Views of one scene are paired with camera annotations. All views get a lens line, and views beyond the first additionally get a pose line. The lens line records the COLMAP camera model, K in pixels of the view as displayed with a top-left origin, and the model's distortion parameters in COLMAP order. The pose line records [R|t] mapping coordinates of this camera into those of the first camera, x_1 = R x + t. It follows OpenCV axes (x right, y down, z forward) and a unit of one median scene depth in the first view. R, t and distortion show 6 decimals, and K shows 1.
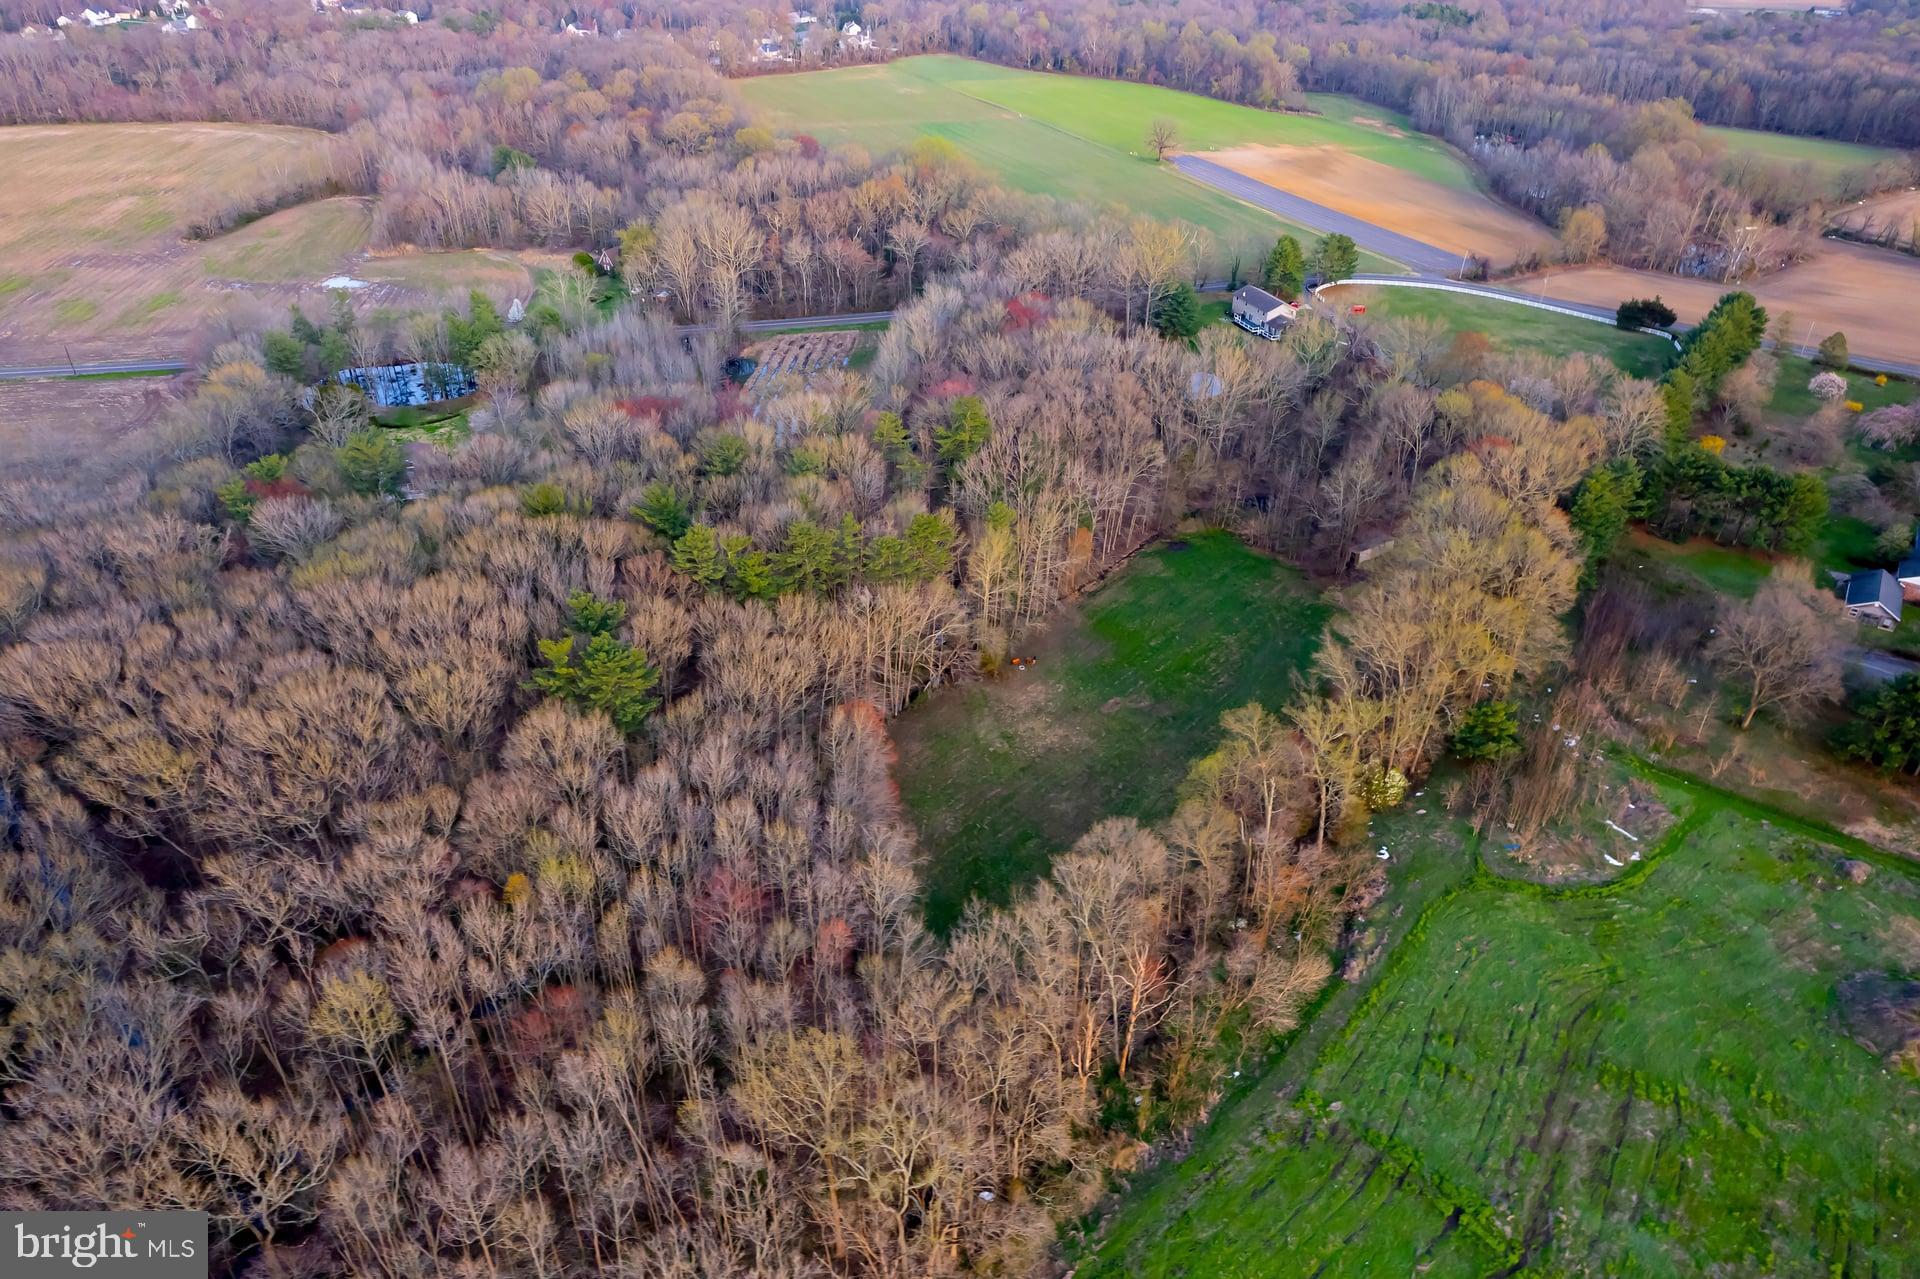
lens RADIAL K [[1266.9, 0, 960.0], [0, 1266.9, 639.5], [0, 0, 1]] dist [-0.071615, 0.085852]
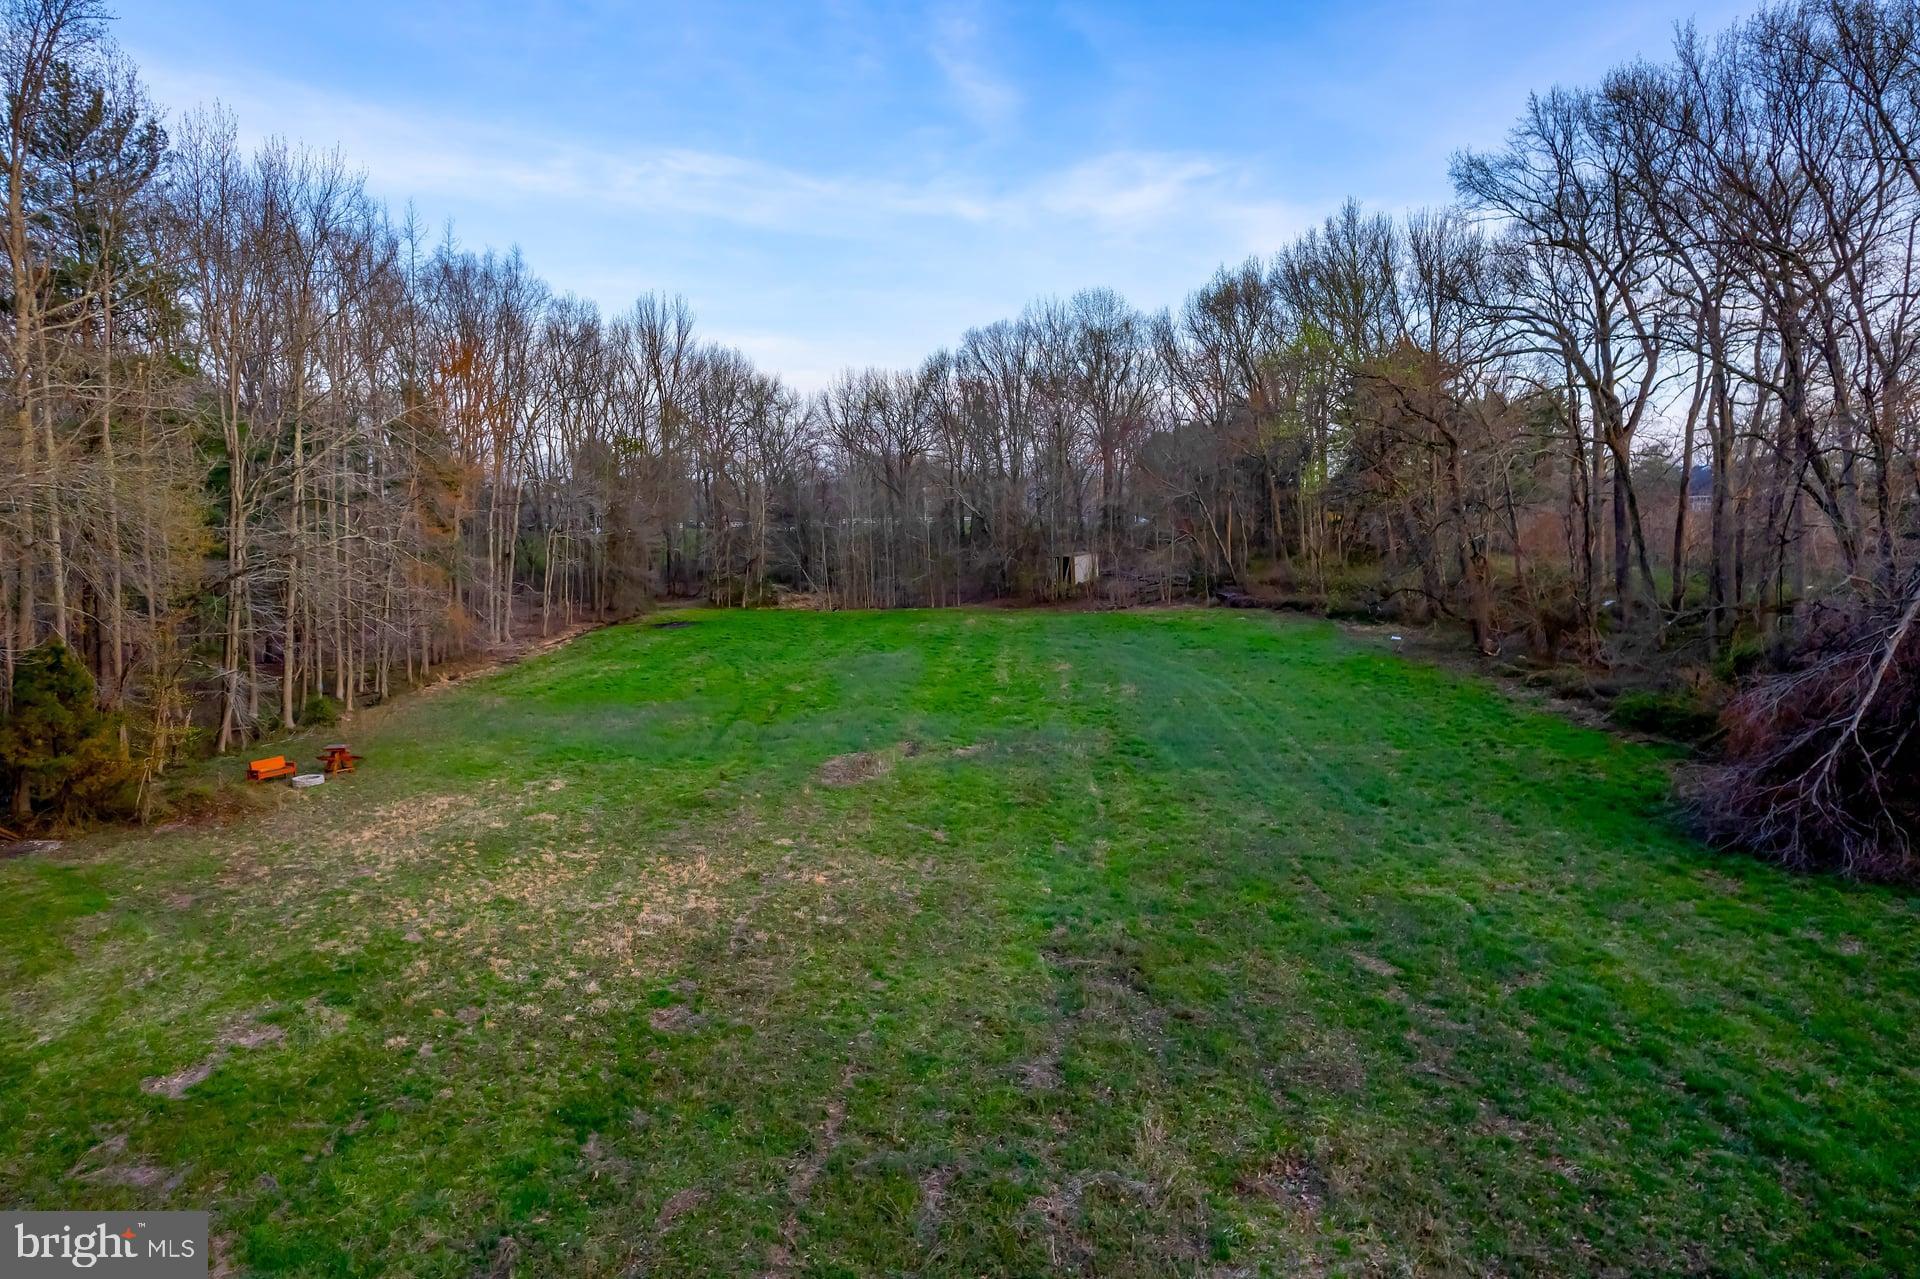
lens RADIAL K [[1239.8, 0, 960.0], [0, 1239.8, 639.5], [0, 0, 1]] dist [-0.071163, 0.082394]
pose [[0.792943, -0.083986, 0.603480, 0.010676], [0.344939, 0.878327, -0.330996, 0.062439], [-0.502254, 0.470625, 0.725433, 0.505635]]
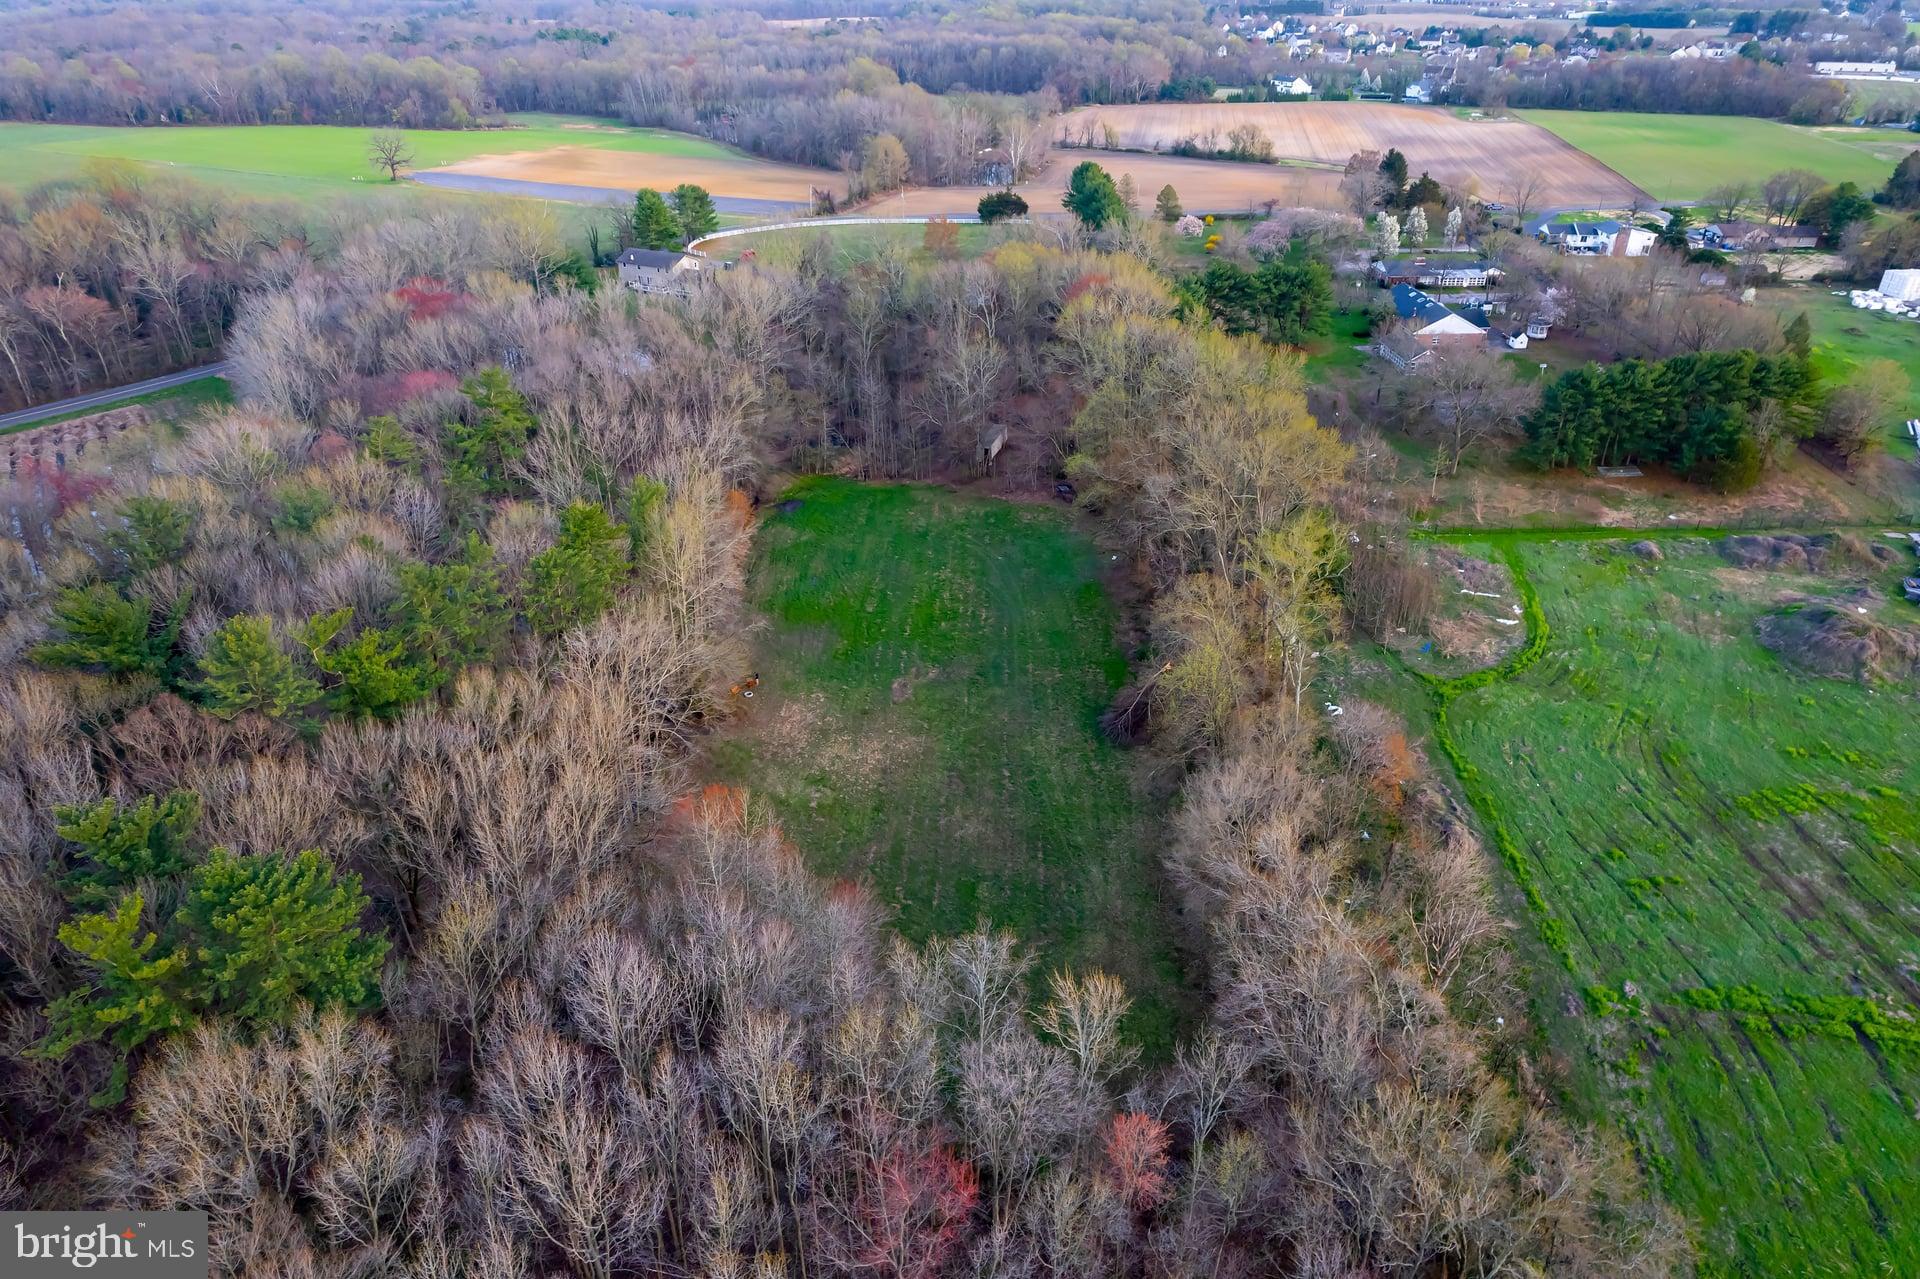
lens RADIAL K [[1239.8, 0, 960.0], [0, 1239.8, 639.5], [0, 0, 1]] dist [-0.071163, 0.082394]
pose [[0.778902, -0.332063, 0.532022, -0.133126], [0.357762, 0.932013, 0.057939, -0.002442], [-0.515091, 0.145208, 0.844746, 0.228053]]
